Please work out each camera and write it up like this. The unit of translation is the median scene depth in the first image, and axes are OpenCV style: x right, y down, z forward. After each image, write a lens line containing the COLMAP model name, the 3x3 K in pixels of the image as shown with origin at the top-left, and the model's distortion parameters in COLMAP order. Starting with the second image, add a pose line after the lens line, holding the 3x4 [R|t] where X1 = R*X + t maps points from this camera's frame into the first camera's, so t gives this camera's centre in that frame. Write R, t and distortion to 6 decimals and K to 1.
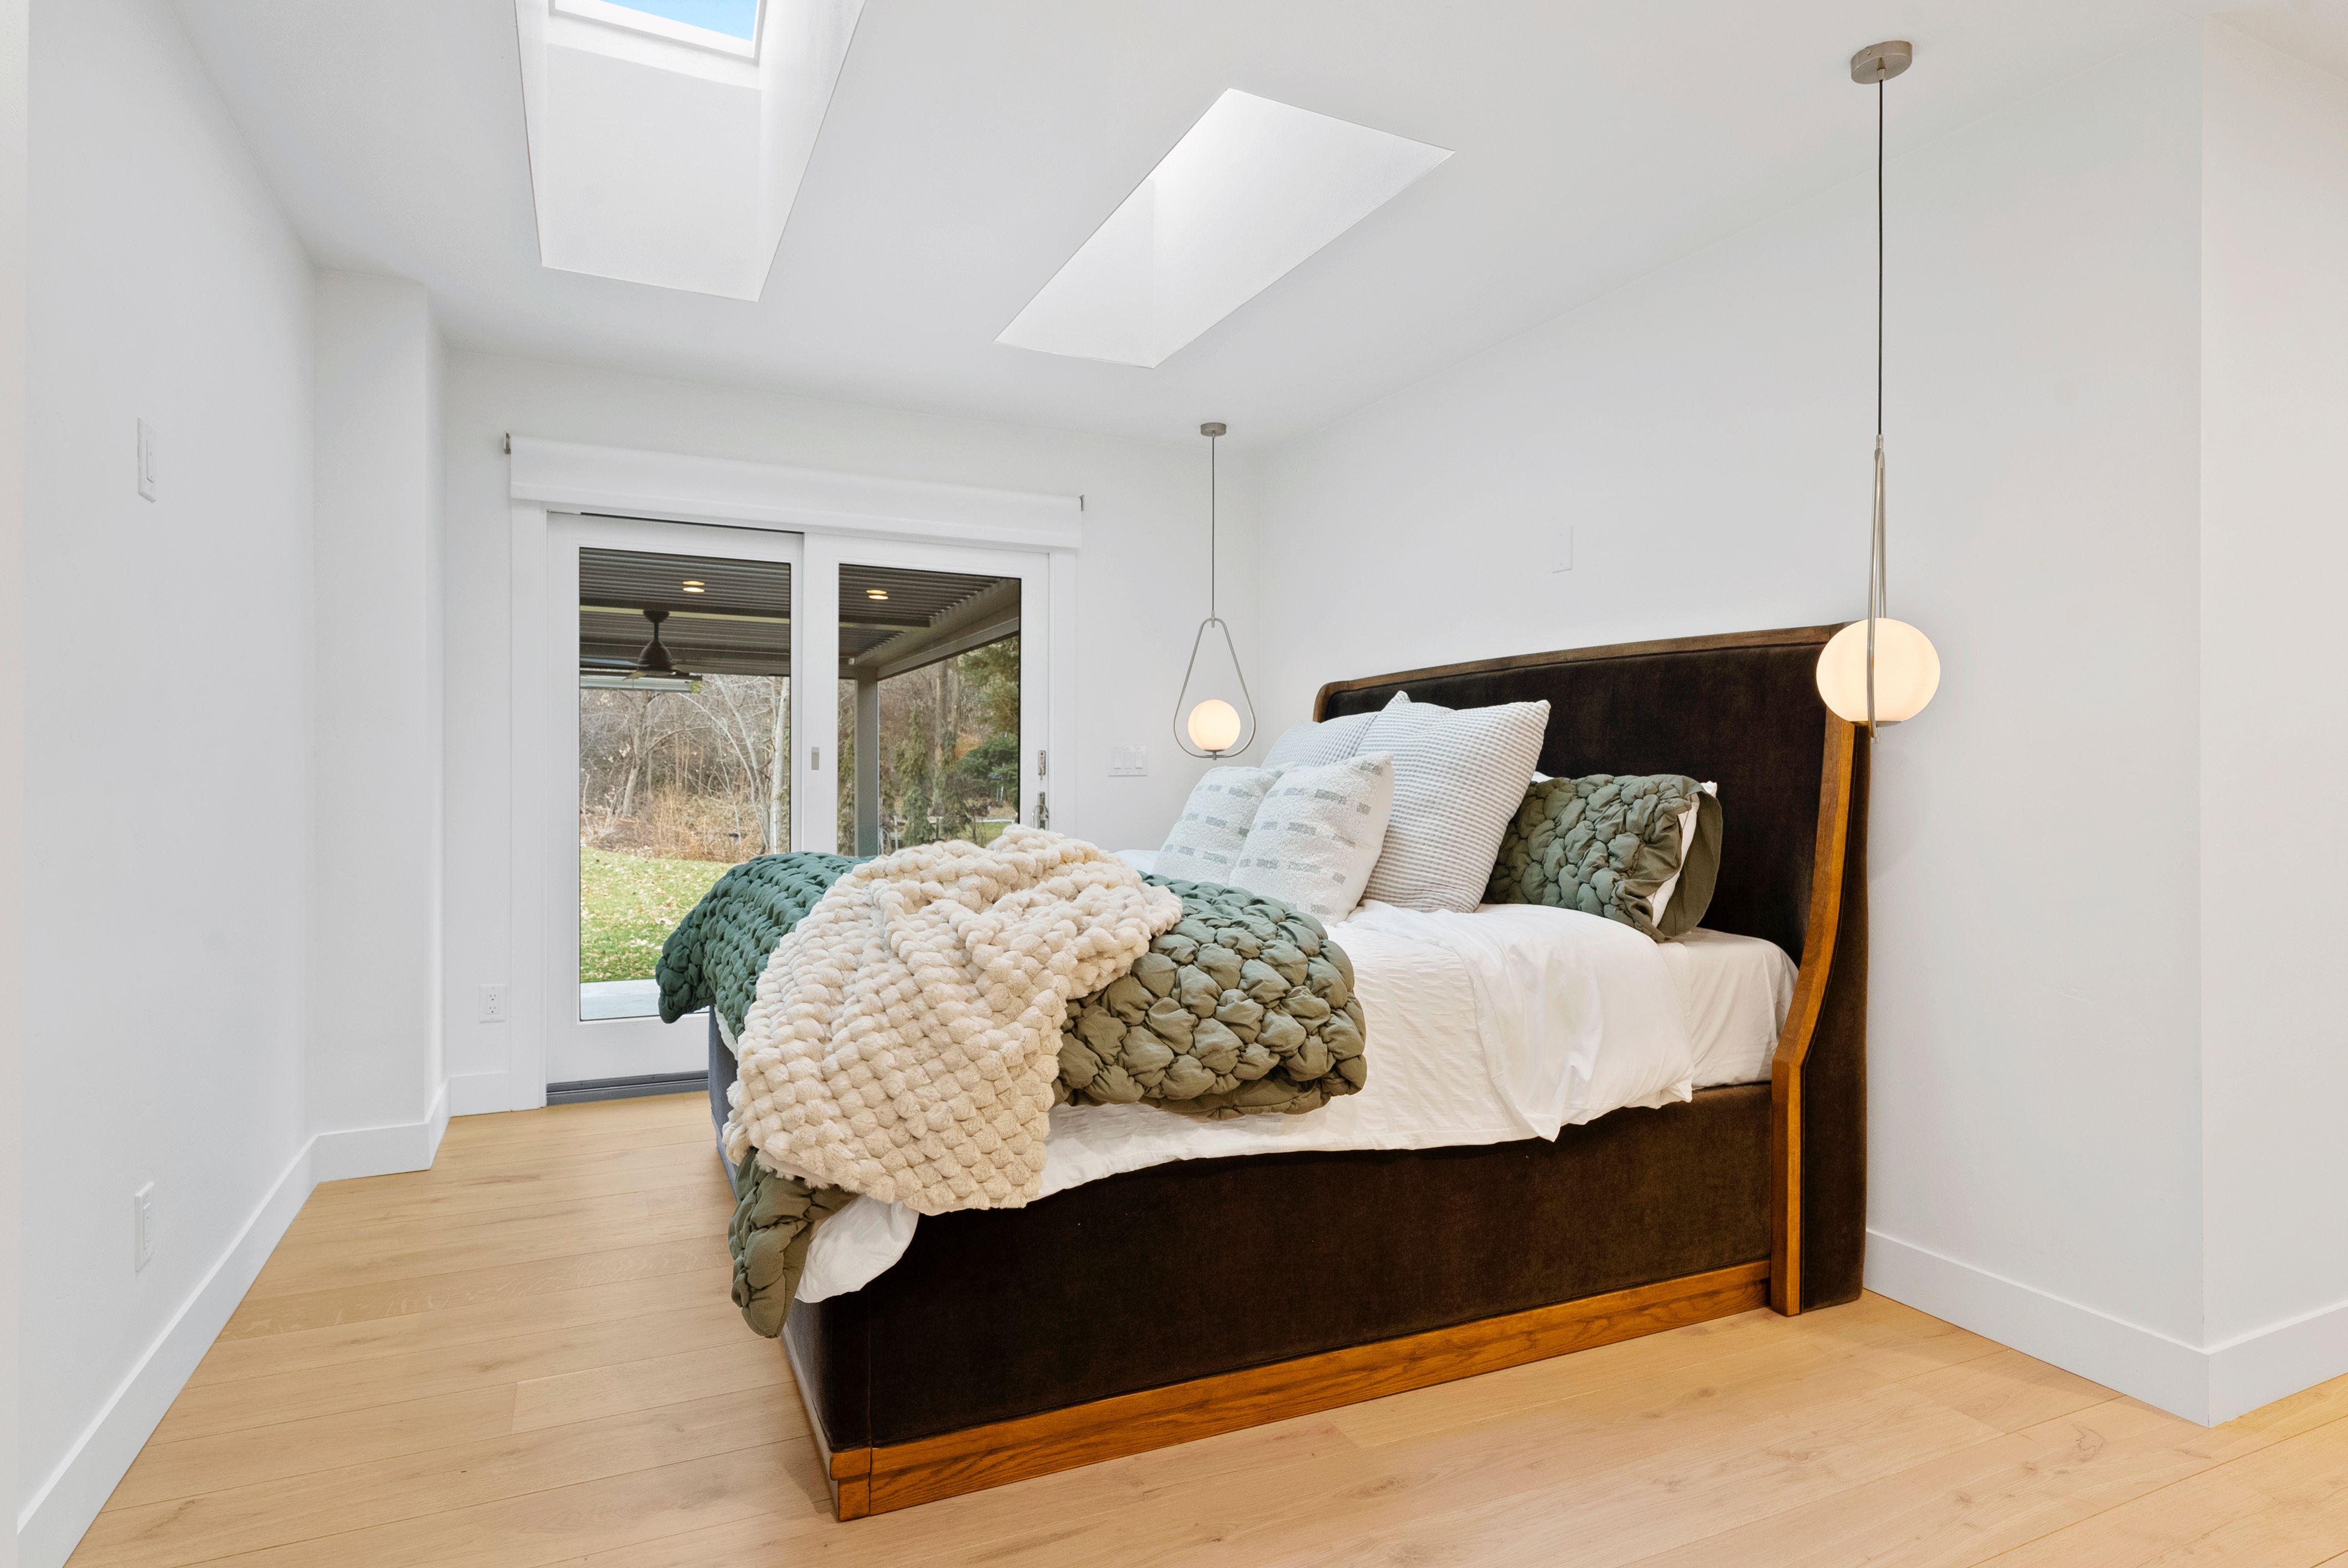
lens RADIAL K [[1243.2, 0, 1181.9], [0, 1243.2, 761.2], [0, 0, 1]] dist [0.003477, 0.000423]
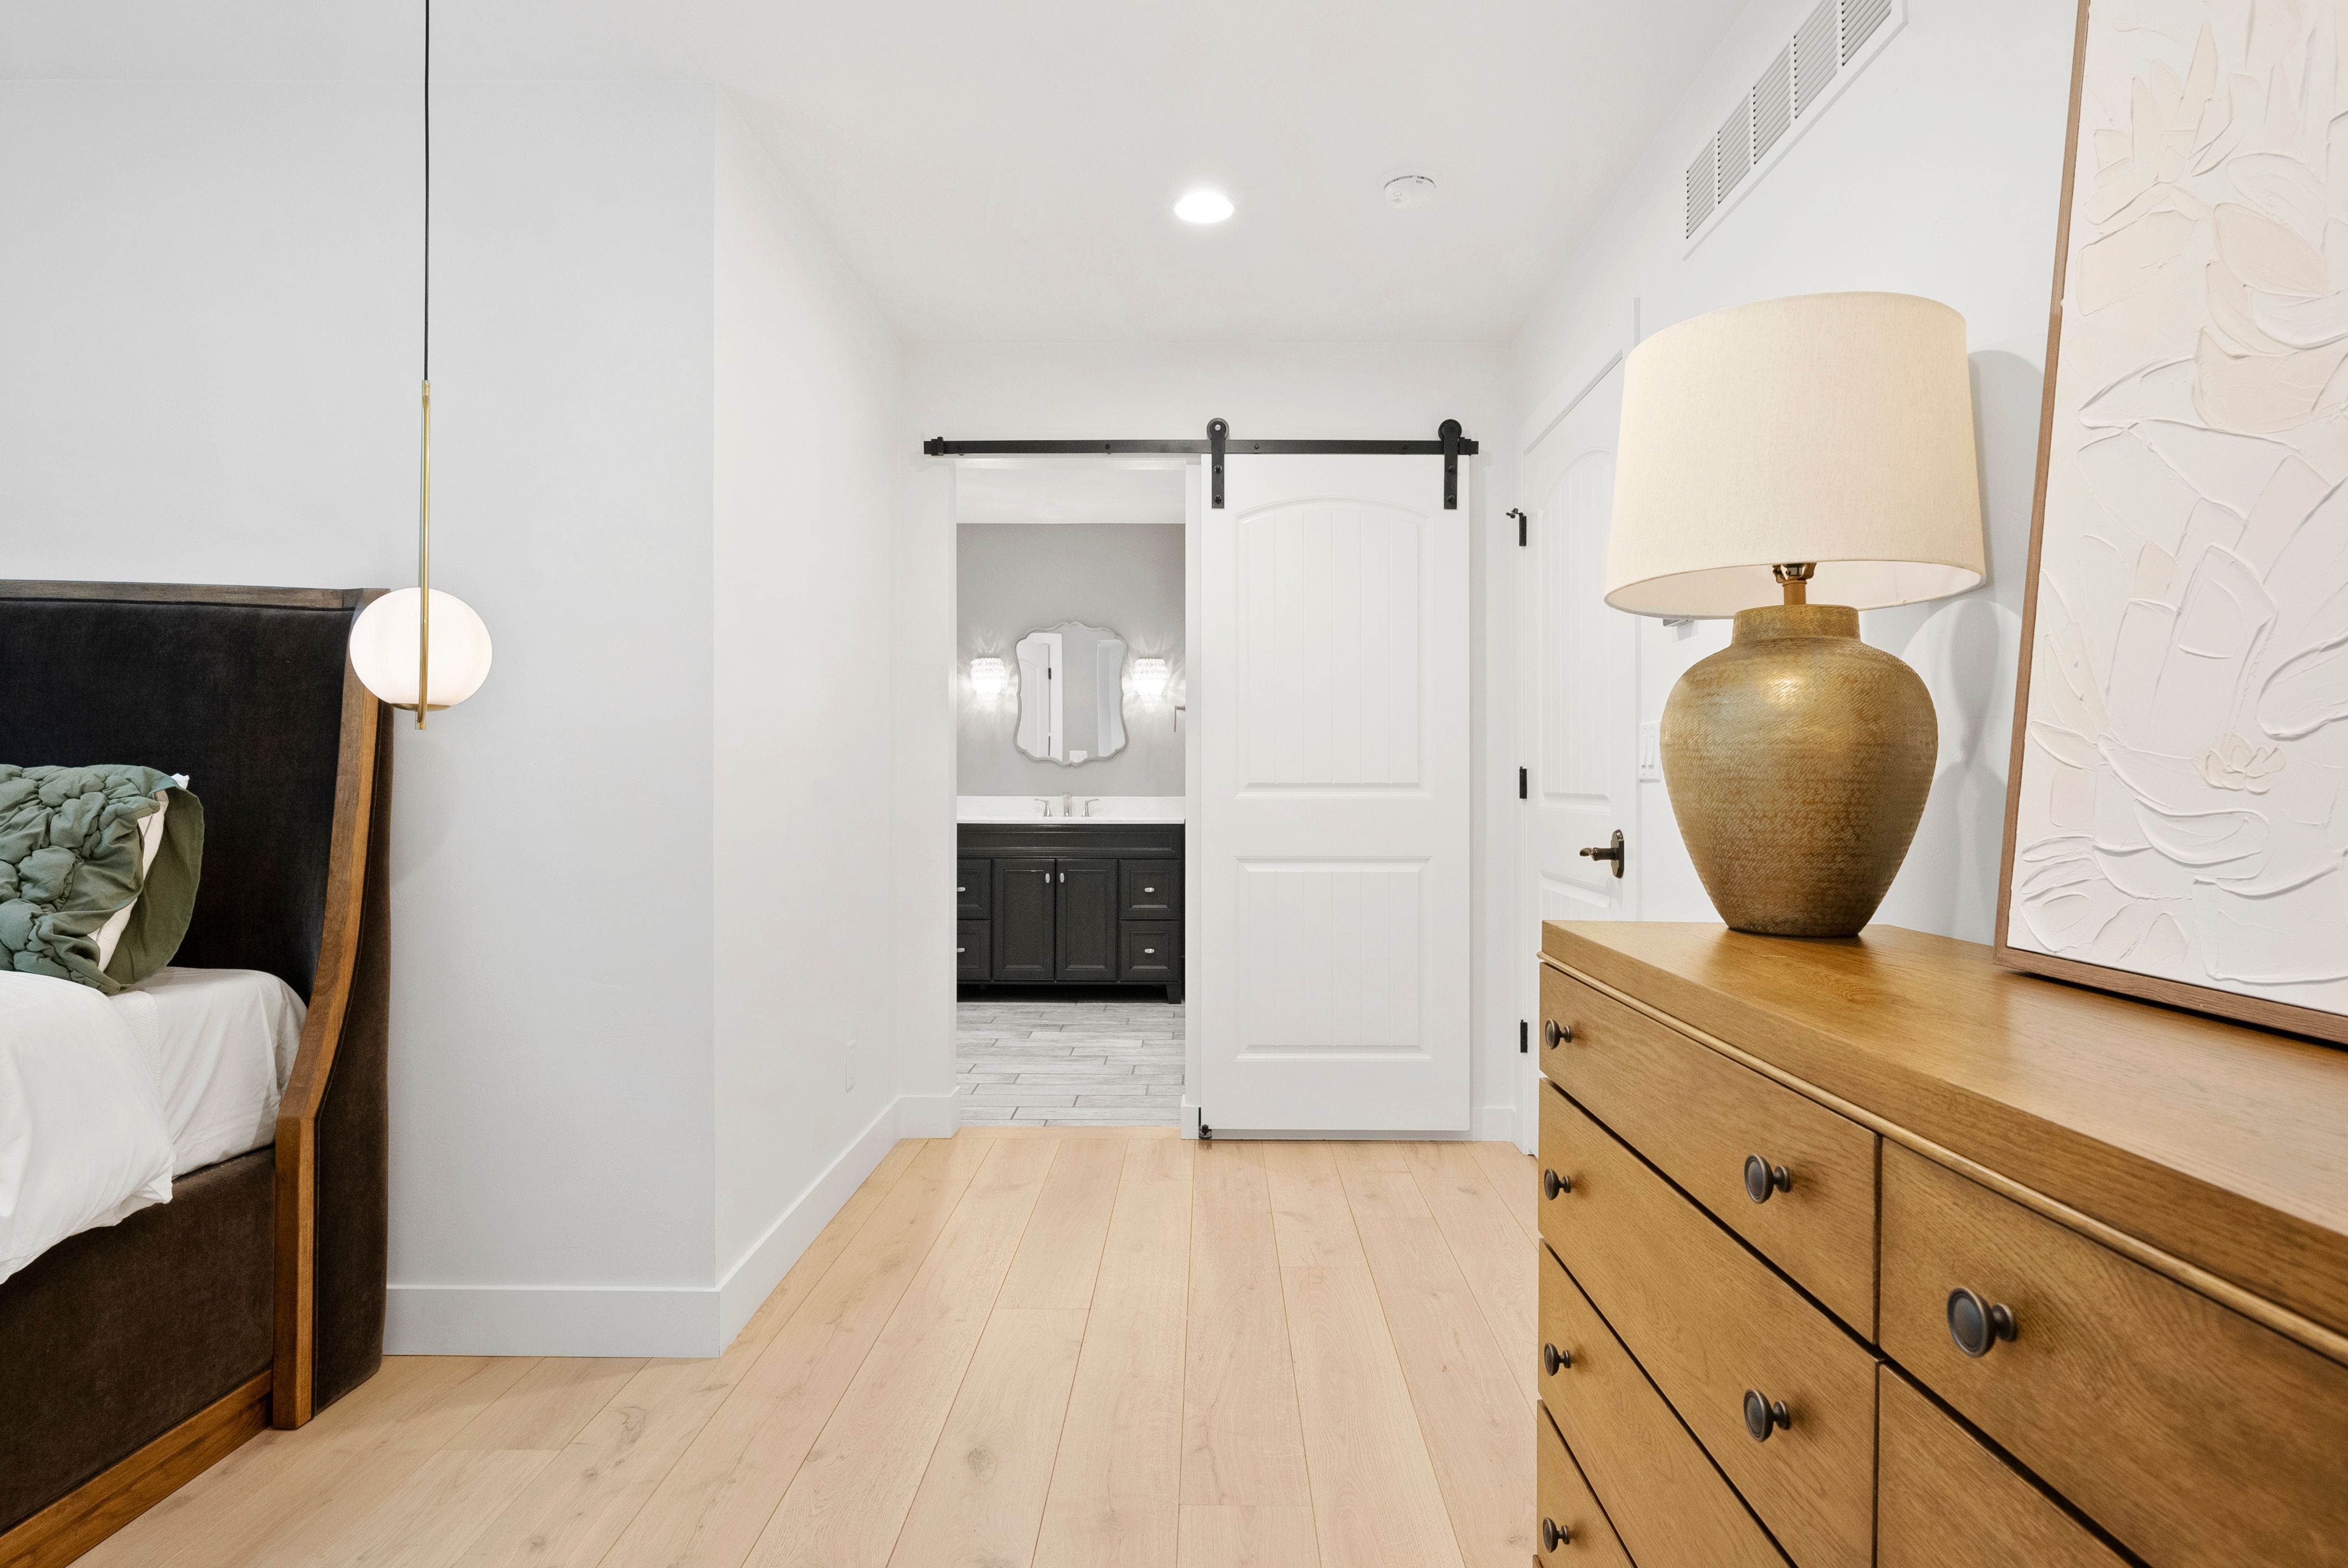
lens RADIAL K [[1298.0, 0, 1176.6], [0, 1298.0, 758.2], [0, 0, 1]] dist [0.003268, 0.000477]
pose [[0.441040, 0.007323, 0.897457, -0.026416], [-0.011014, 0.999936, -0.002746, 0.002204], [-0.897420, -0.008673, 0.441093, 0.103828]]
